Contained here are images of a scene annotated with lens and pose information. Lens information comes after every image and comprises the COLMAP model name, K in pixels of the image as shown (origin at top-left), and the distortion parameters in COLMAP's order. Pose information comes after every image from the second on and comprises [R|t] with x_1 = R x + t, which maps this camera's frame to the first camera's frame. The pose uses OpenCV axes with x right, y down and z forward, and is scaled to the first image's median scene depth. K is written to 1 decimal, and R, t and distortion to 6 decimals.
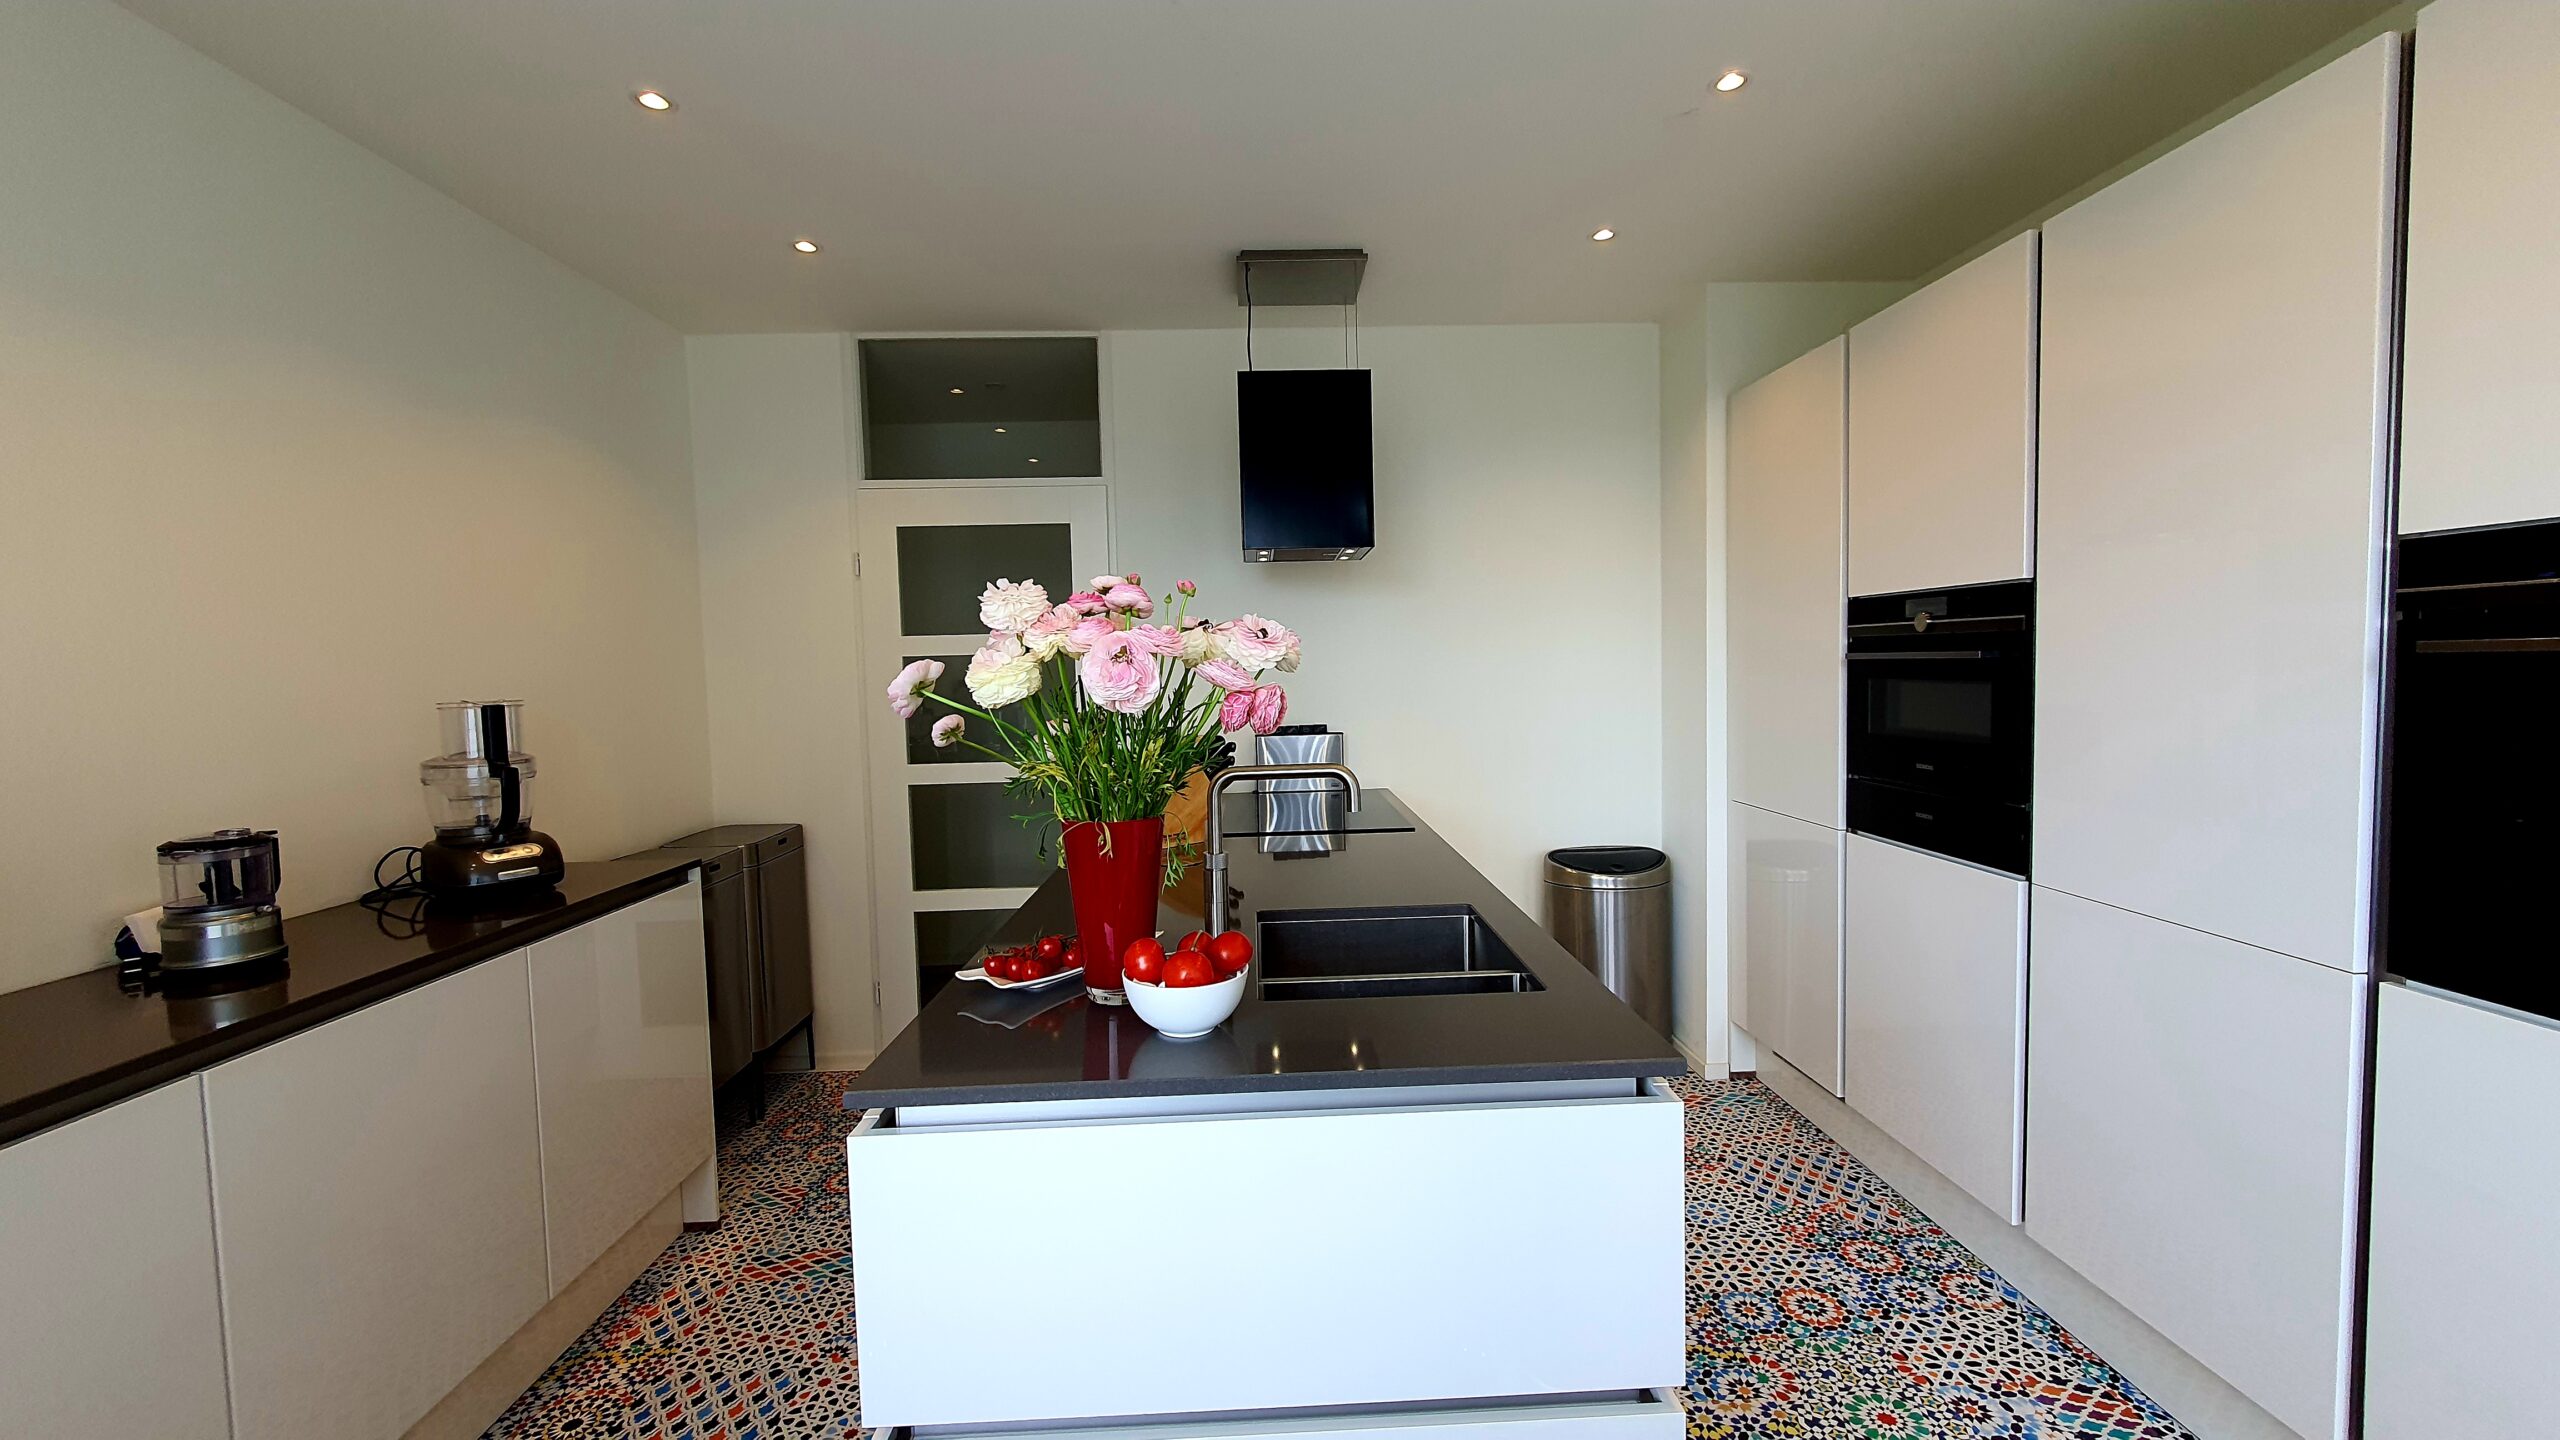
lens RADIAL K [[1029.9, 0, 1283.8], [0, 1029.9, 716.5], [0, 0, 1]] dist [0.000726, -0.000216]
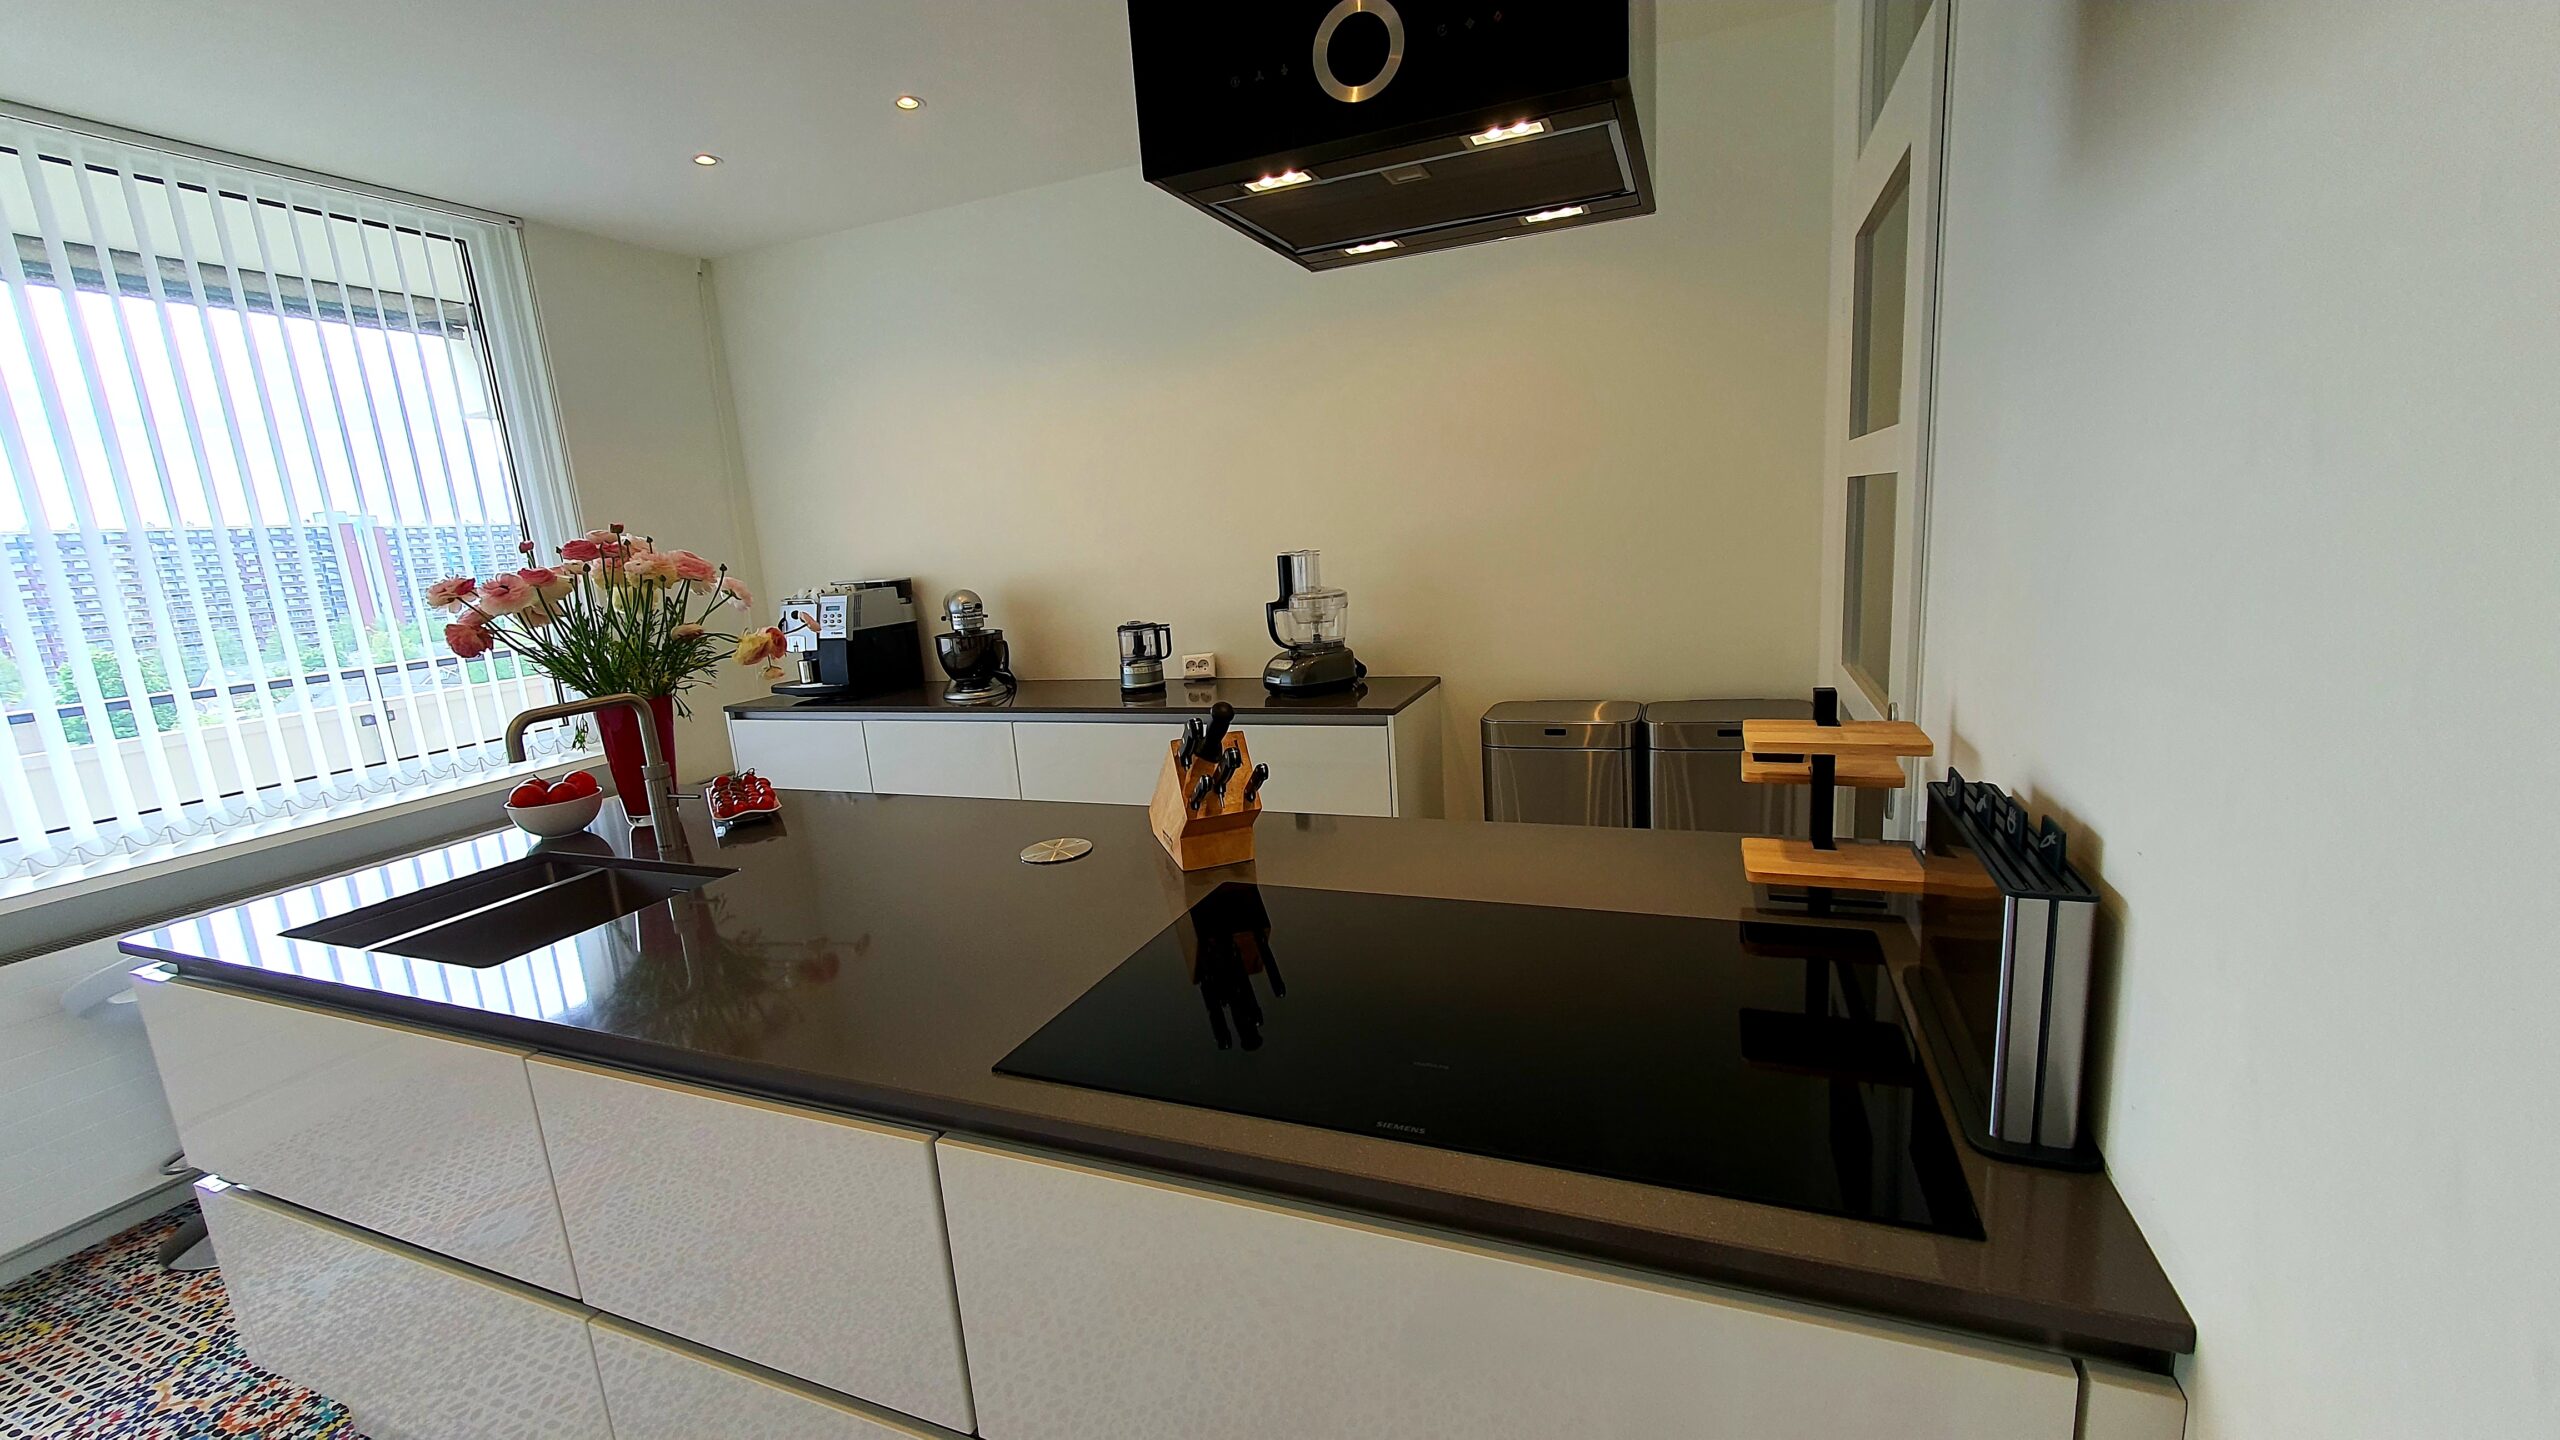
lens RADIAL K [[1018.2, 0, 1280.0], [0, 1018.2, 720.0], [0, 0, 1]] dist [0.000423, -0.000024]
pose [[-0.414592, 0.224665, -0.881838, 0.431433], [0.039153, 0.972552, 0.229369, -0.100132], [0.909165, 0.060568, -0.412008, 1.462992]]
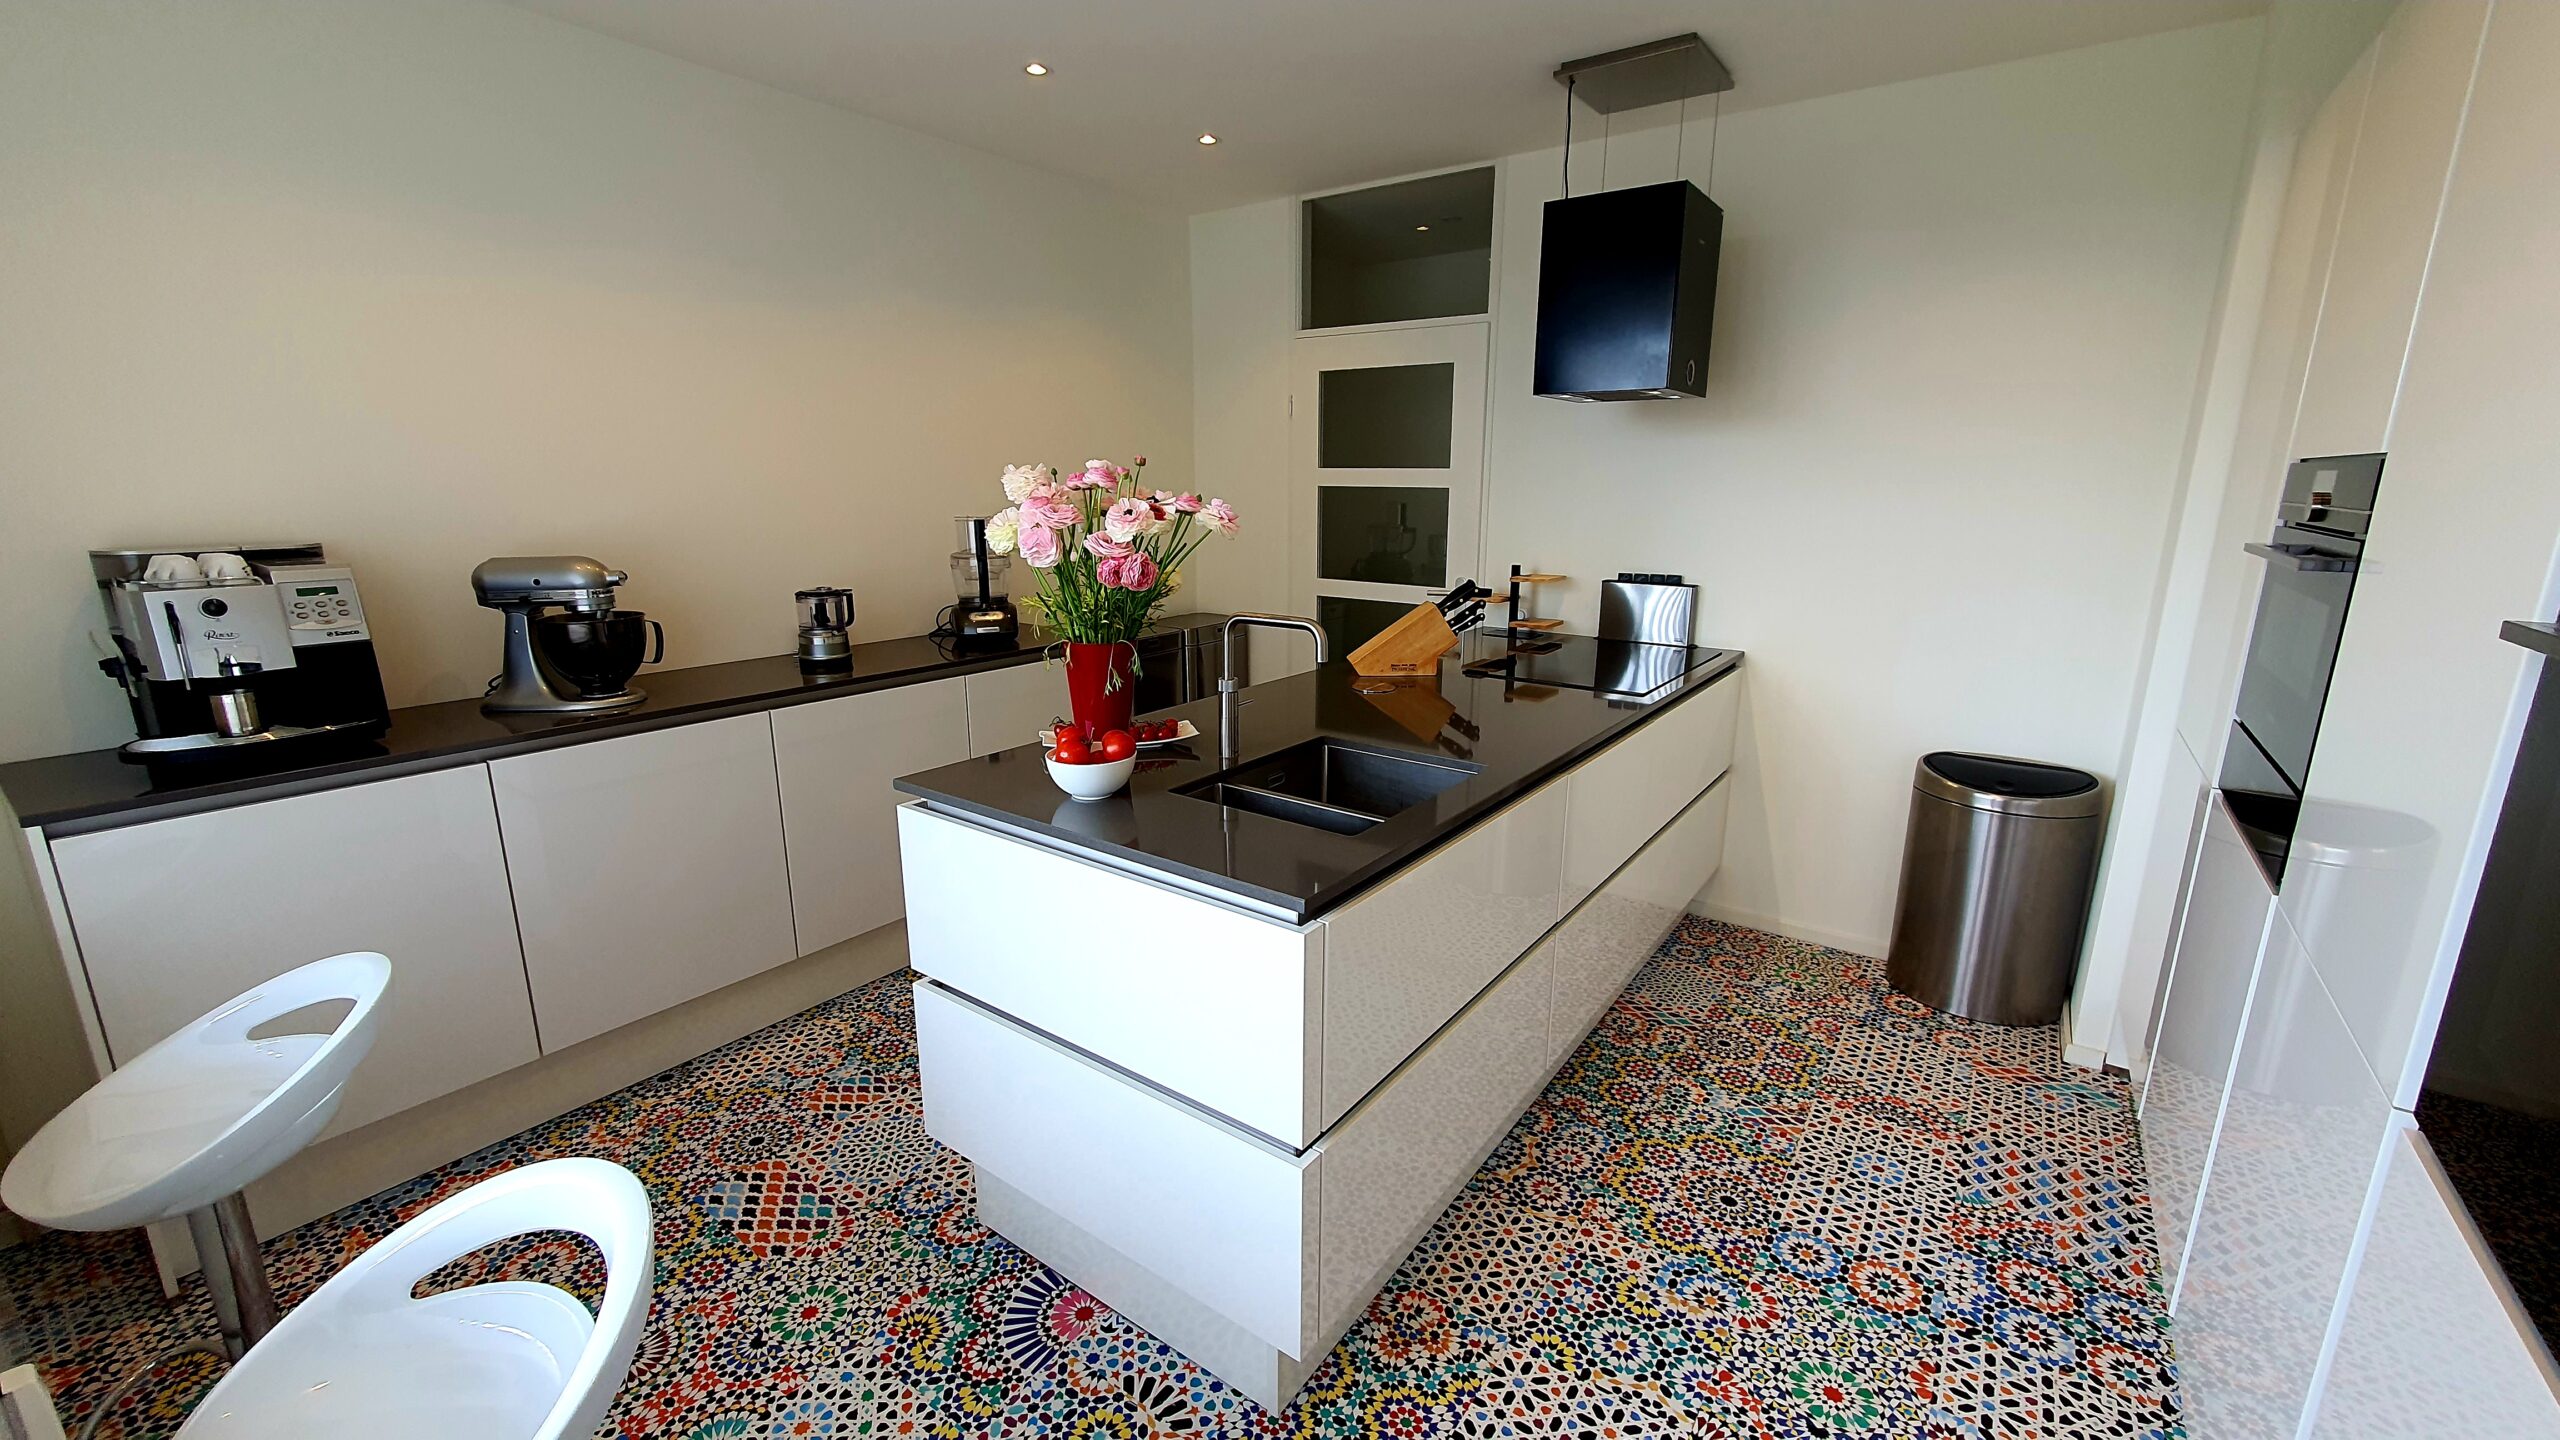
lens RADIAL K [[1018.2, 0, 1280.0], [0, 1018.2, 720.0], [0, 0, 1]] dist [0.000423, -0.000024]
pose [[0.782977, 0.171955, -0.597811, 0.515493], [-0.055251, 0.976459, 0.208505, -0.057104], [0.619591, -0.130225, 0.774047, 0.052906]]
